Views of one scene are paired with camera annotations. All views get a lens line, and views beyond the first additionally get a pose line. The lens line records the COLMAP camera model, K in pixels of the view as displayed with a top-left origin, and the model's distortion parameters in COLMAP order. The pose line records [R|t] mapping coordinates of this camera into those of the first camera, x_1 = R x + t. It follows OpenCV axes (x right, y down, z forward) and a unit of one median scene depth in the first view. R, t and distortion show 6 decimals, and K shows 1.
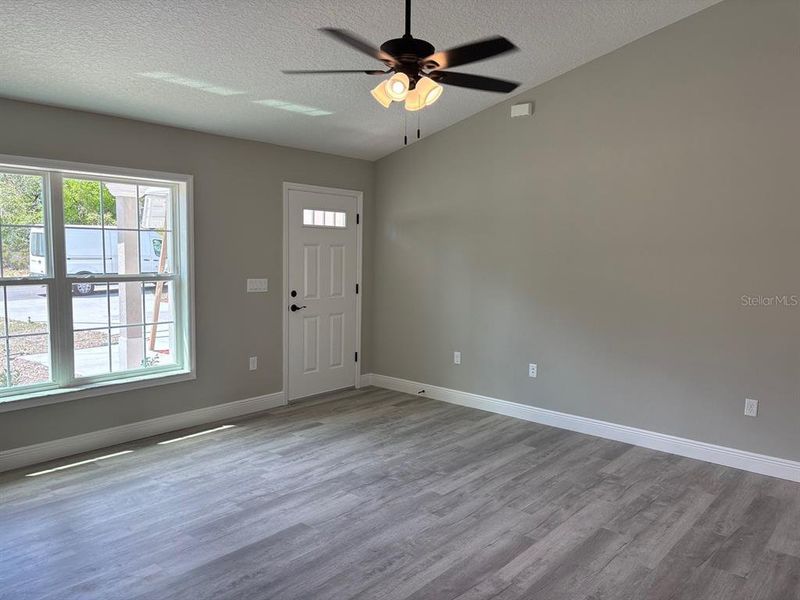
lens RADIAL K [[614.8, 0, 400.0], [0, 614.8, 300.0], [0, 0, 1]] dist [0.056660, -0.053837]
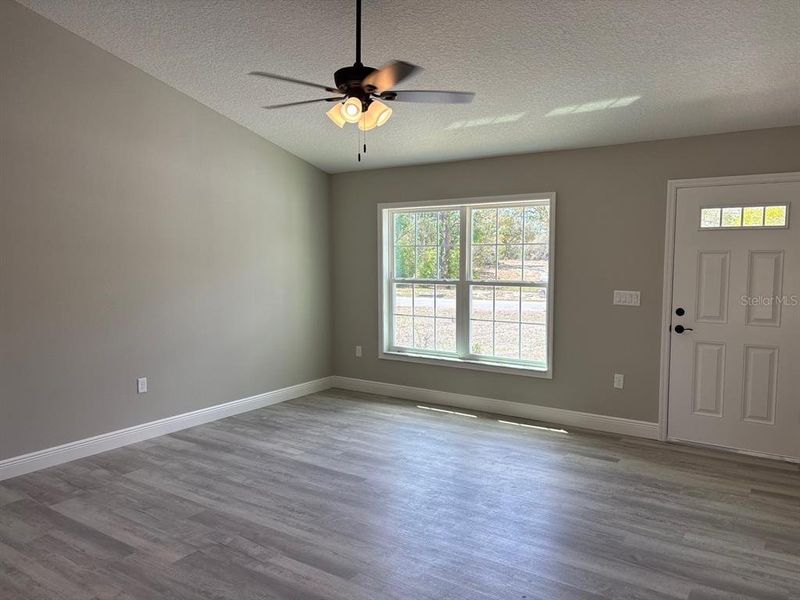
lens RADIAL K [[614.8, 0, 400.0], [0, 614.8, 300.0], [0, 0, 1]] dist [0.056660, -0.053837]
pose [[0.099114, 0.058732, -0.993341, 0.728577], [-0.082948, 0.995270, 0.050570, -0.043761], [0.991613, 0.077384, 0.103517, 0.631851]]
